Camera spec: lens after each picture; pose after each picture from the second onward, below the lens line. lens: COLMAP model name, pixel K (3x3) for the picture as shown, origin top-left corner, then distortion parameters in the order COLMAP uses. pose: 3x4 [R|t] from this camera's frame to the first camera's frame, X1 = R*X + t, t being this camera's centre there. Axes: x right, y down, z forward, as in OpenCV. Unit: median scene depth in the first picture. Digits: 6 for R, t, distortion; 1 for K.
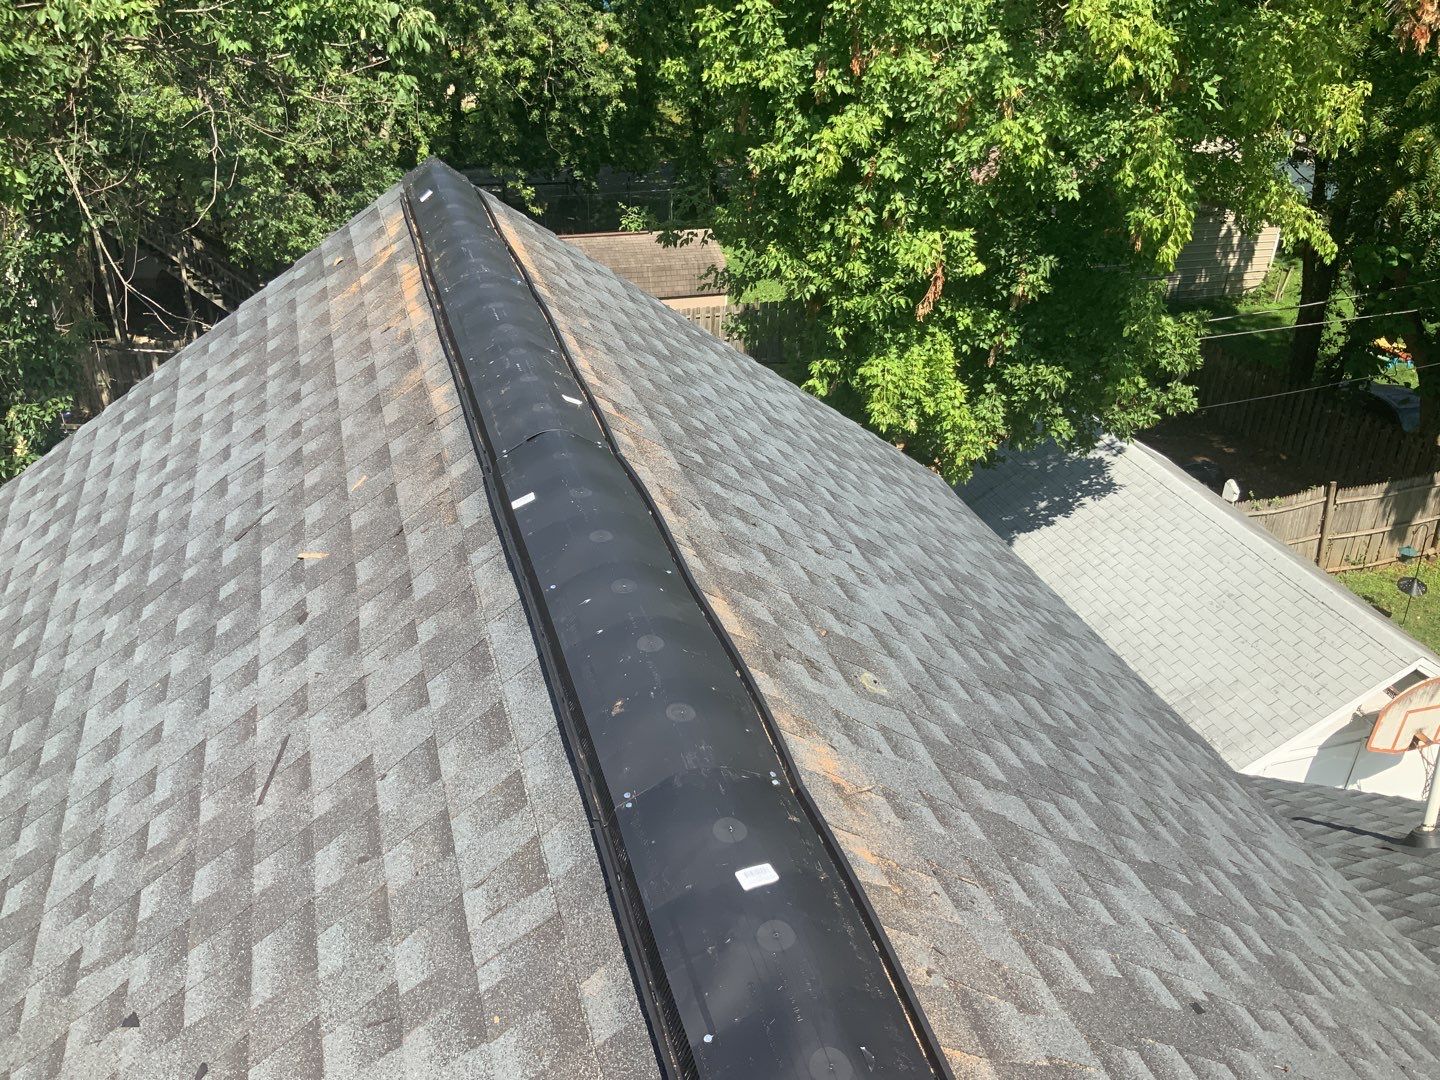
lens RADIAL K [[1199.4, 0, 715.4], [0, 1199.4, 545.0], [0, 0, 1]] dist [0.085301, -0.159436]
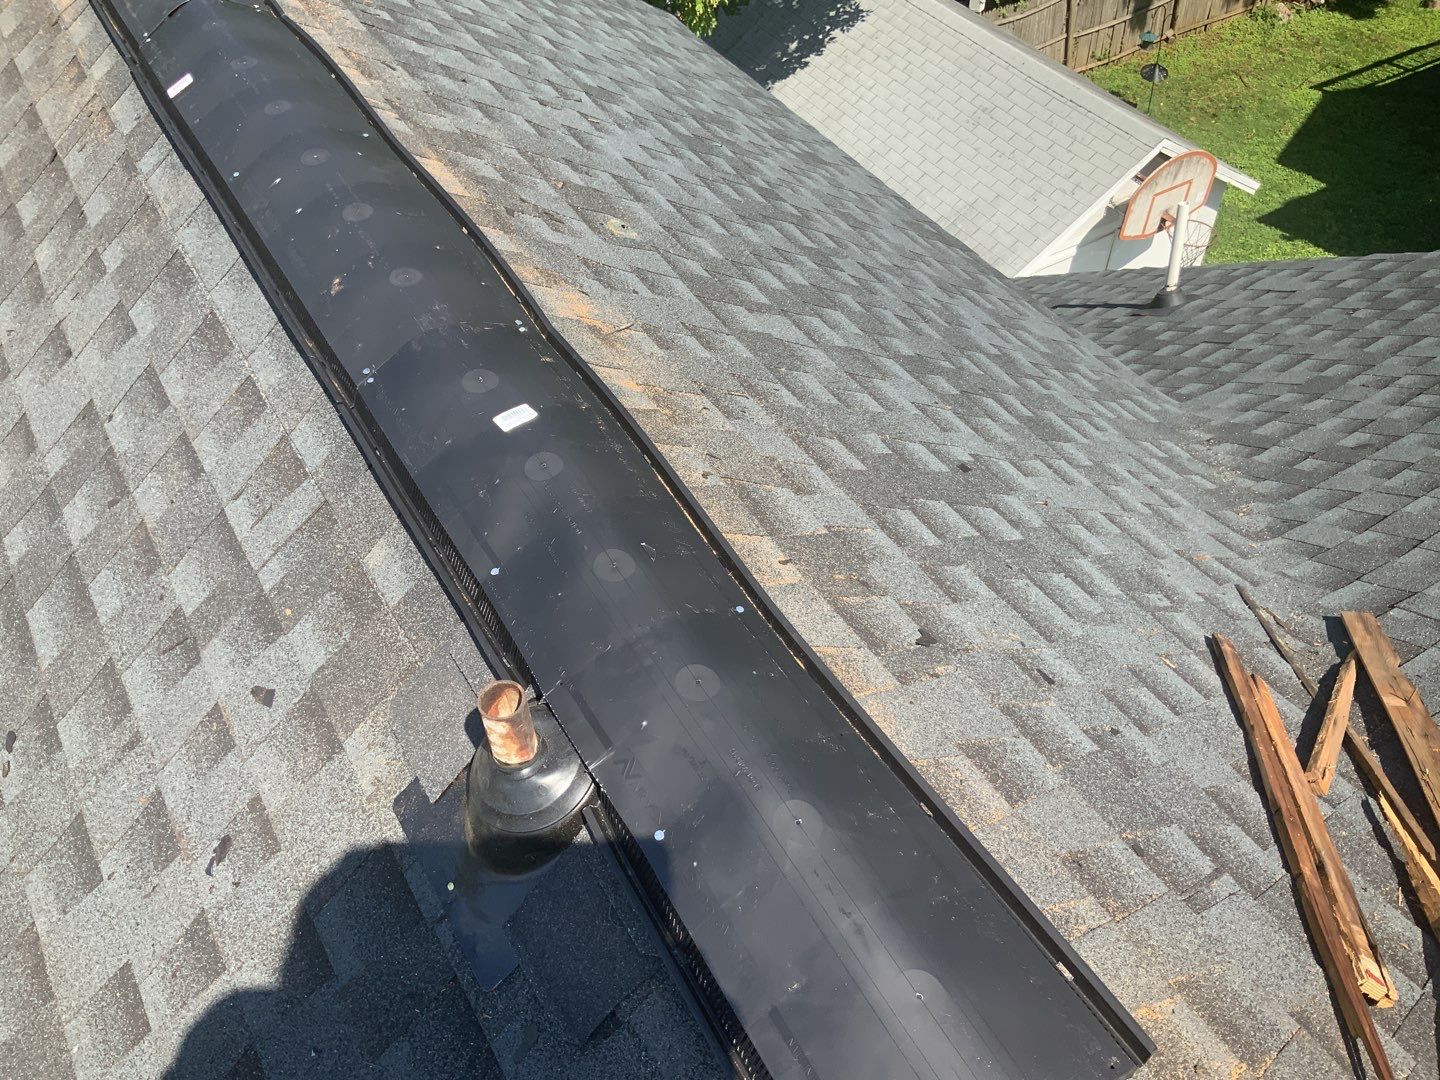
lens RADIAL K [[1199.4, 0, 722.3], [0, 1199.4, 549.6], [0, 0, 1]] dist [0.085301, -0.159436]
pose [[0.966194, -0.222153, 0.130837, 0.022746], [0.168311, 0.927920, 0.332619, 0.039368], [-0.195299, -0.299353, 0.933941, 0.012416]]
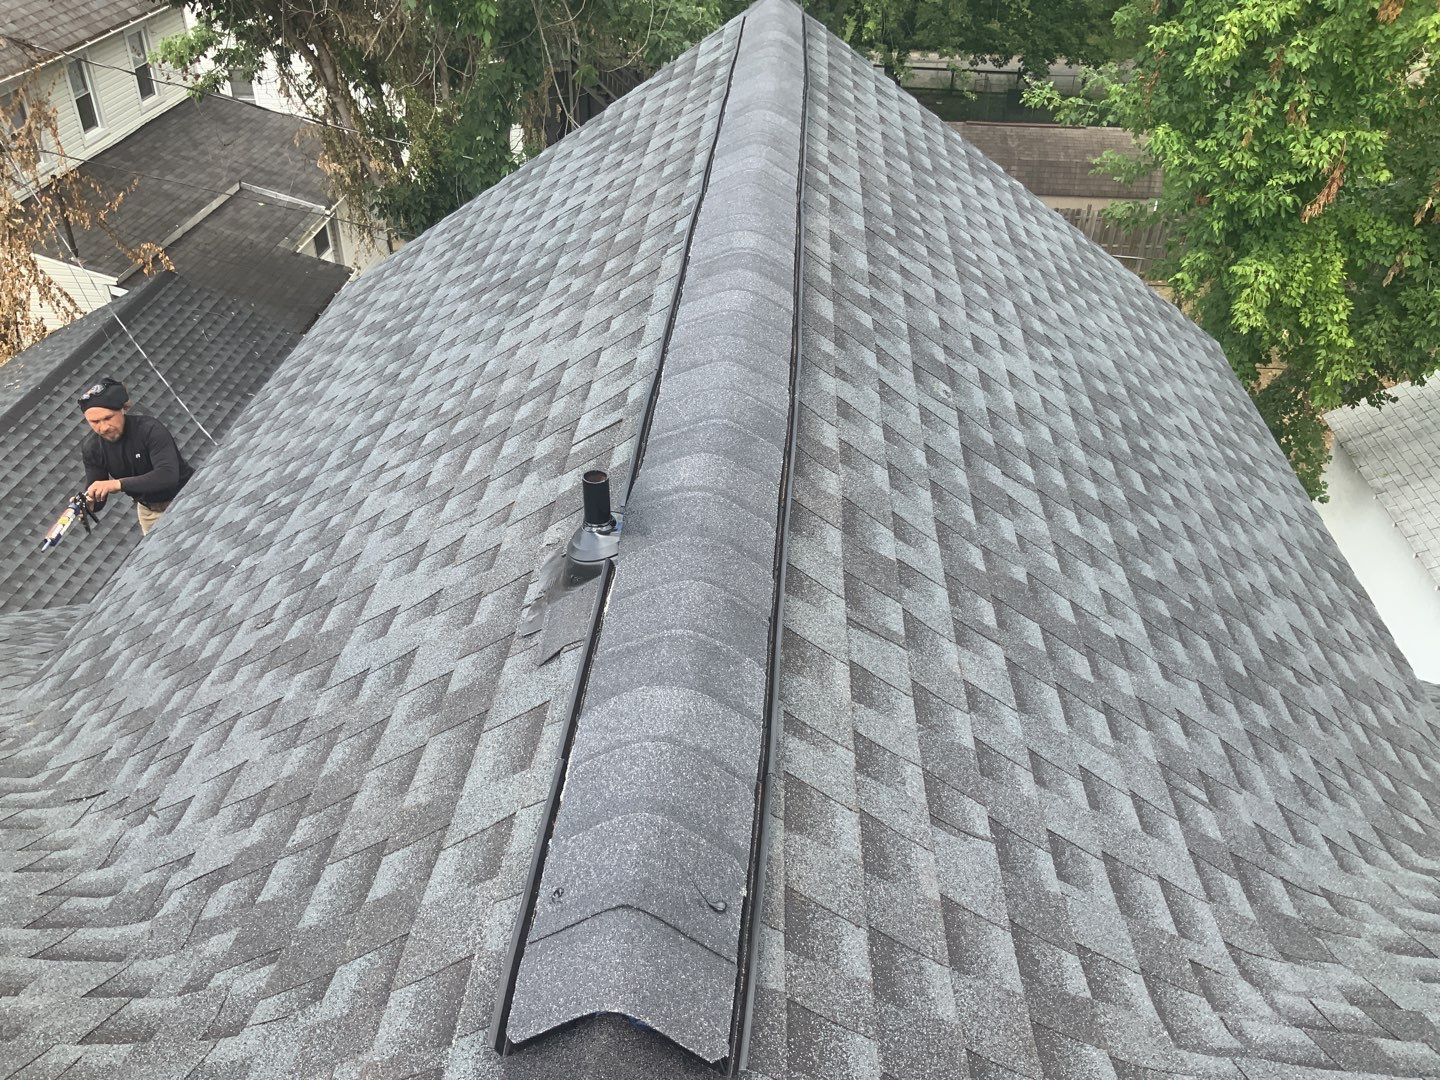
lens RADIAL K [[1199.4, 0, 704.6], [0, 1199.4, 543.0], [0, 0, 1]] dist [0.085301, -0.159436]
pose [[0.930933, 0.195384, -0.308527, 0.270796], [-0.170391, 0.979631, 0.106252, 0.152629], [0.323003, -0.046343, 0.945263, -0.260489]]
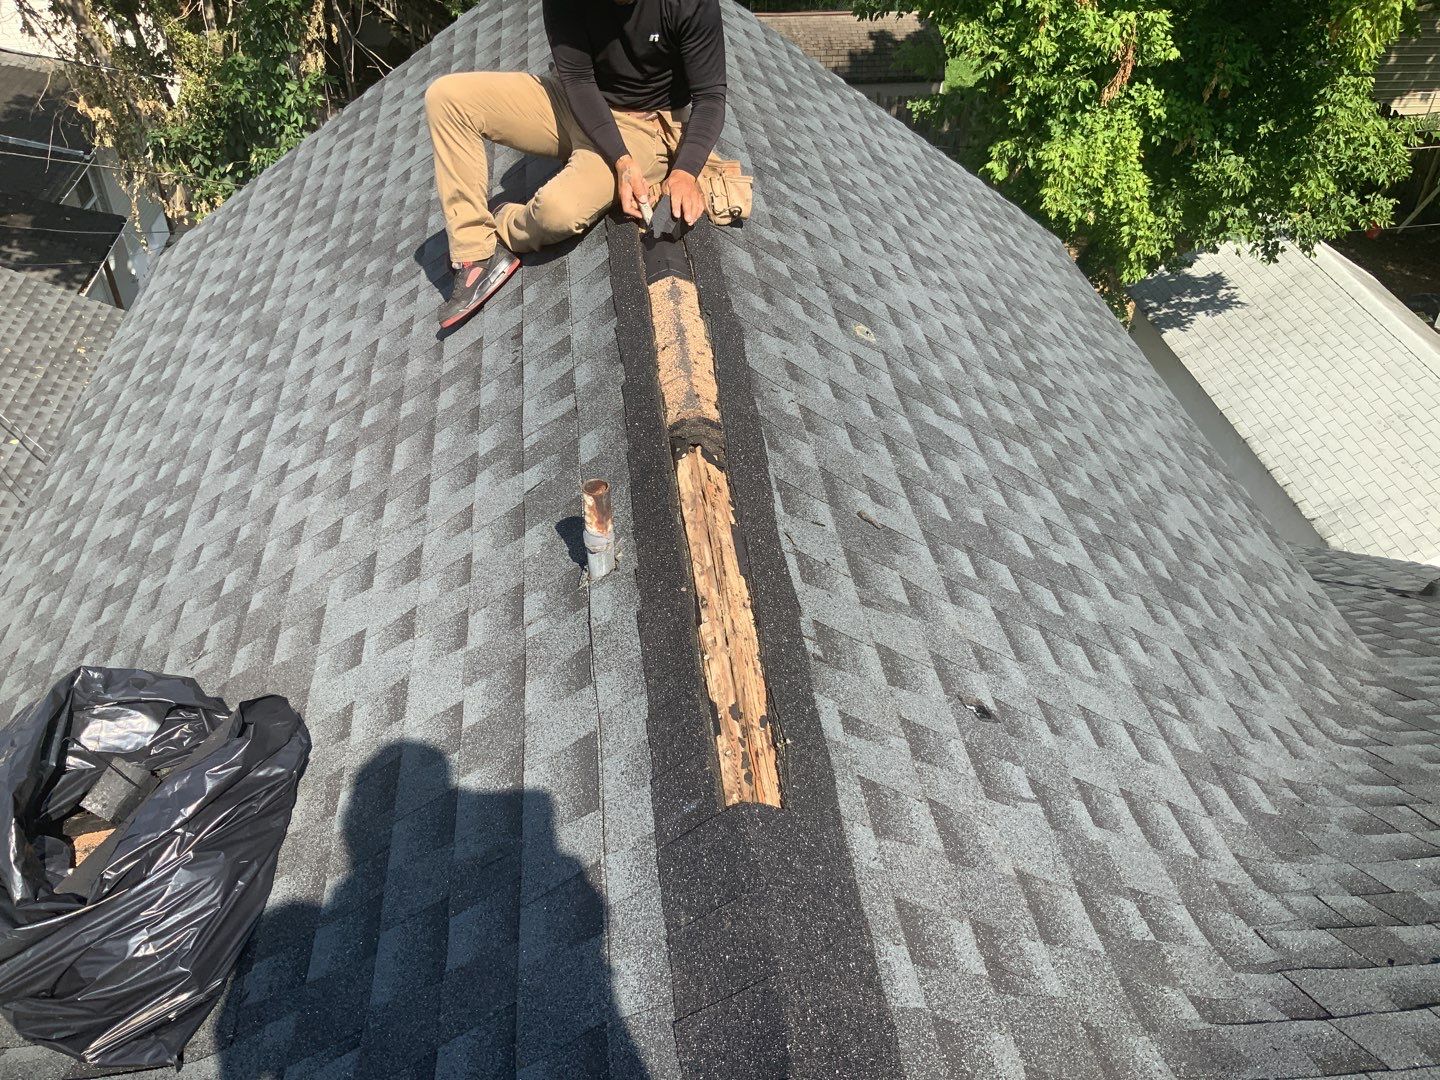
lens RADIAL K [[1199.4, 0, 709.8], [0, 1199.4, 539.8], [0, 0, 1]] dist [0.085301, -0.159436]
pose [[0.982633, 0.102730, -0.154526, 0.158926], [-0.077935, 0.984240, 0.158739, 0.118571], [0.168398, -0.143940, 0.975153, -0.264955]]
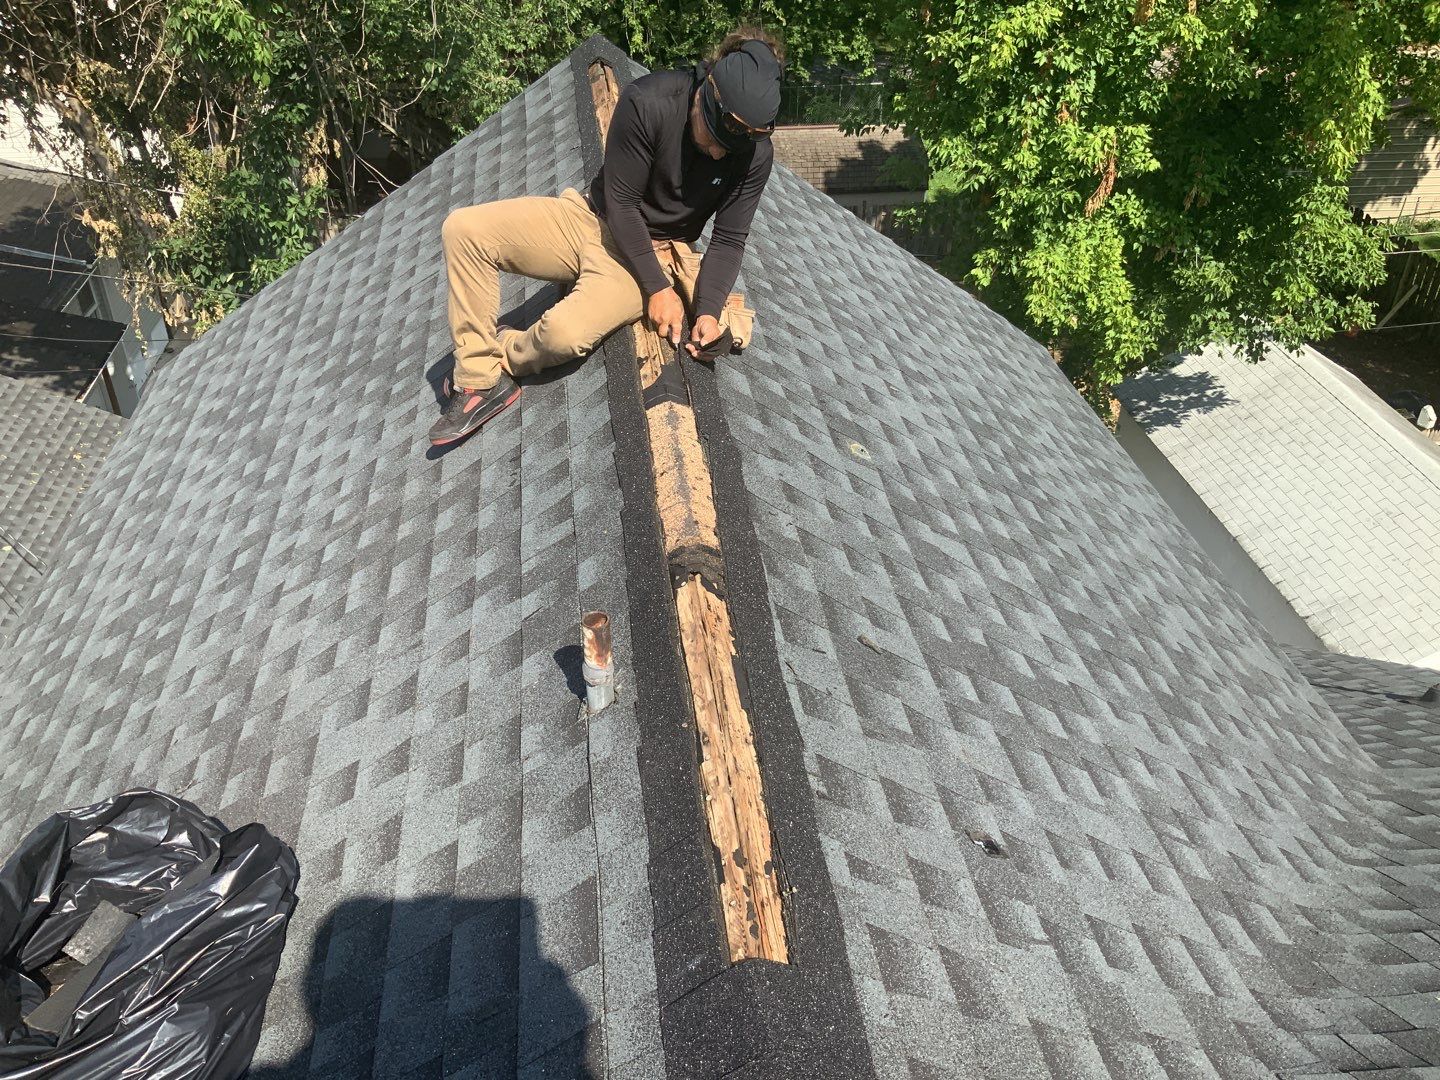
lens RADIAL K [[1199.4, 0, 712.4], [0, 1199.4, 536.8], [0, 0, 1]] dist [0.085301, -0.159436]
pose [[0.984447, 0.083179, -0.154744, 0.152897], [-0.071871, 0.994414, 0.077296, 0.099243], [0.160309, -0.064972, 0.984926, -0.259846]]
